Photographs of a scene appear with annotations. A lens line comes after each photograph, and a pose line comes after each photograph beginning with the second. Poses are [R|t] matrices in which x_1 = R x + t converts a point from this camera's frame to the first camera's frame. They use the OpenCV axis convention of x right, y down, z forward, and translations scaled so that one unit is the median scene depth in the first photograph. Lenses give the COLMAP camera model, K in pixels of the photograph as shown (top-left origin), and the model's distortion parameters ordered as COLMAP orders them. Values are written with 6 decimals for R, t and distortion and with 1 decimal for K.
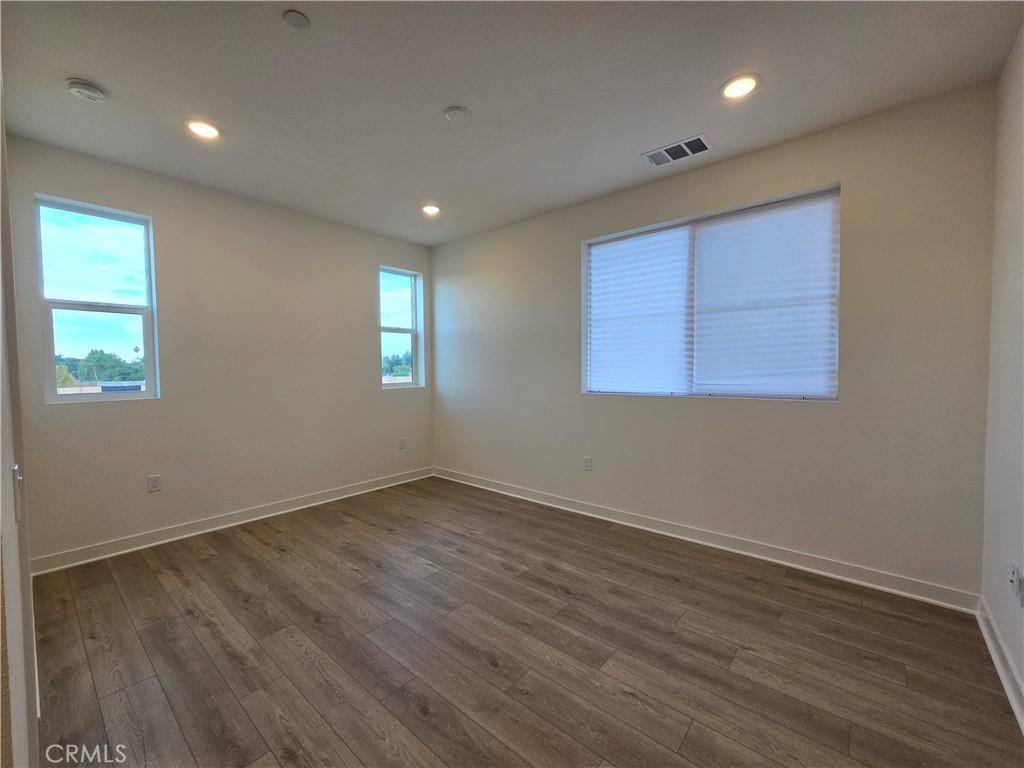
lens RADIAL K [[420.5, 0, 507.8], [0, 420.5, 382.3], [0, 0, 1]] dist [0.000867, 0.000111]
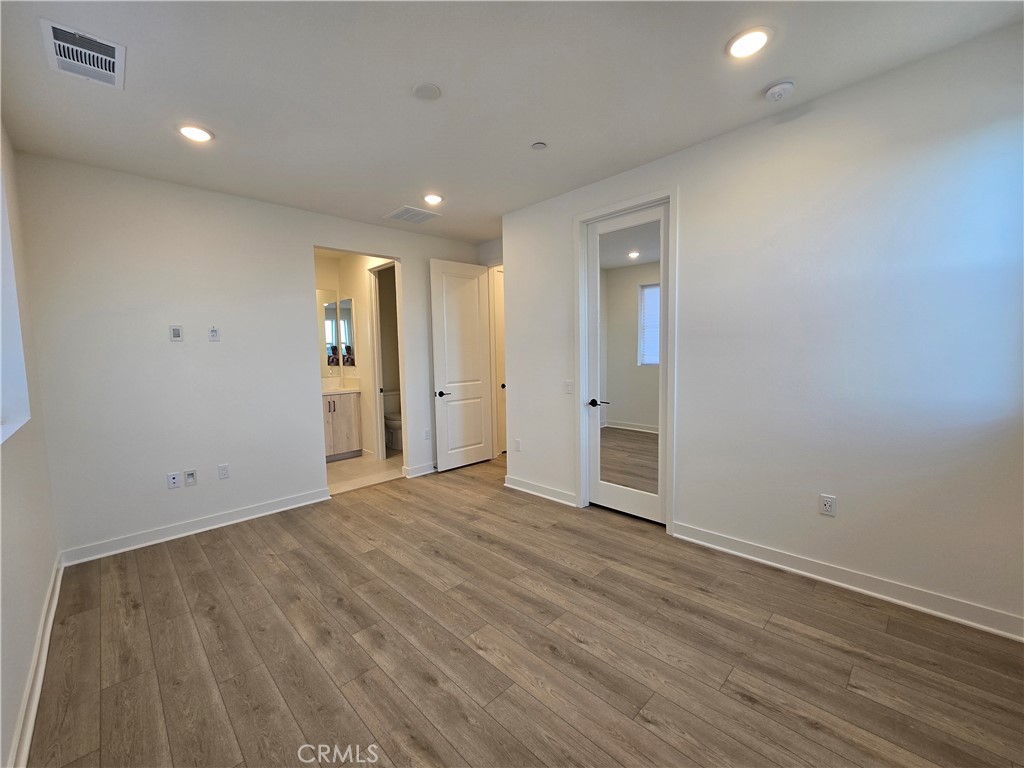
lens RADIAL K [[420.5, 0, 507.8], [0, 420.5, 382.3], [0, 0, 1]] dist [0.000867, 0.000111]
pose [[-0.995343, 0.025578, 0.092938, -0.306137], [0.036288, 0.992651, 0.115440, -0.090499], [-0.089302, 0.118275, -0.988957, 1.641090]]
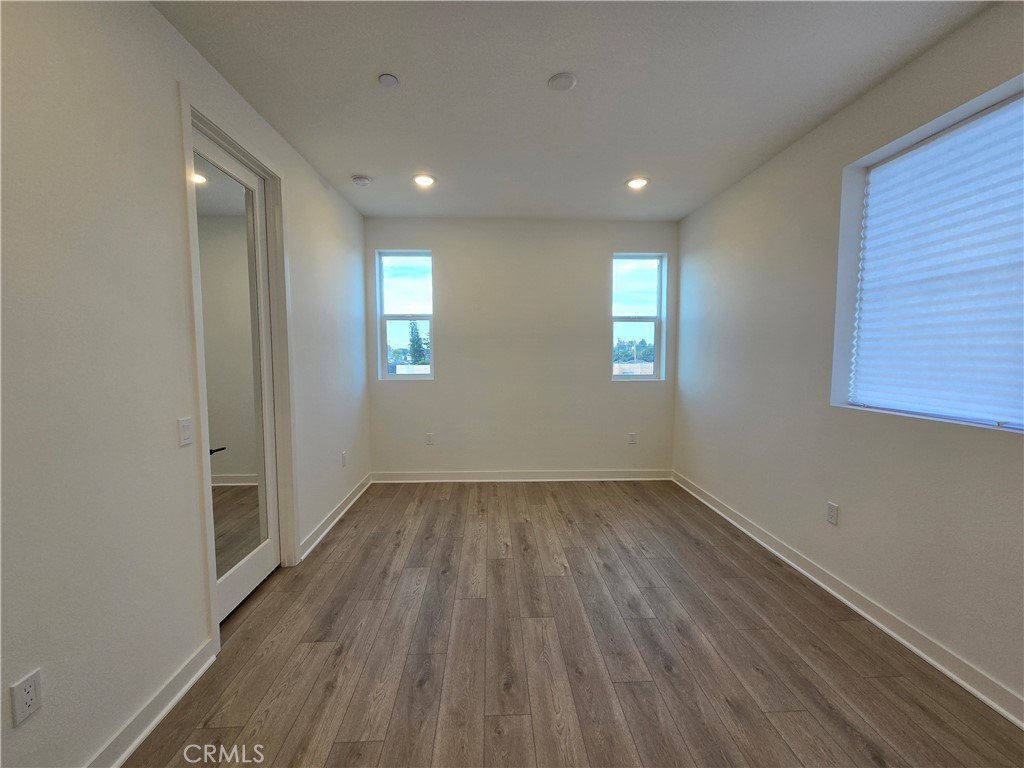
lens RADIAL K [[420.5, 0, 507.8], [0, 420.5, 382.3], [0, 0, 1]] dist [0.000867, 0.000111]
pose [[0.682535, 0.058108, -0.728539, 0.408741], [-0.030964, 0.998238, 0.050611, -0.036355], [0.730196, -0.011986, 0.683132, 0.245184]]
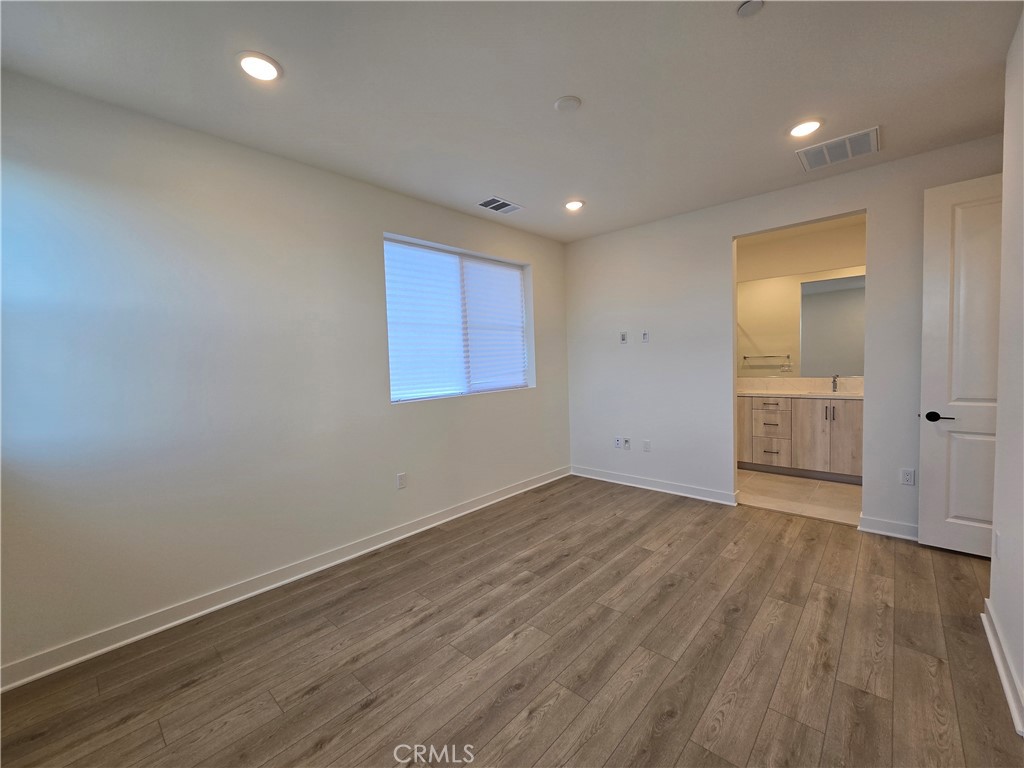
lens RADIAL K [[420.5, 0, 507.8], [0, 420.5, 382.3], [0, 0, 1]] dist [0.000867, 0.000111]
pose [[0.037318, -0.042867, 0.998384, -0.919561], [0.071525, 0.996632, 0.040118, -0.050630], [-0.996740, 0.069912, 0.040259, 0.950625]]
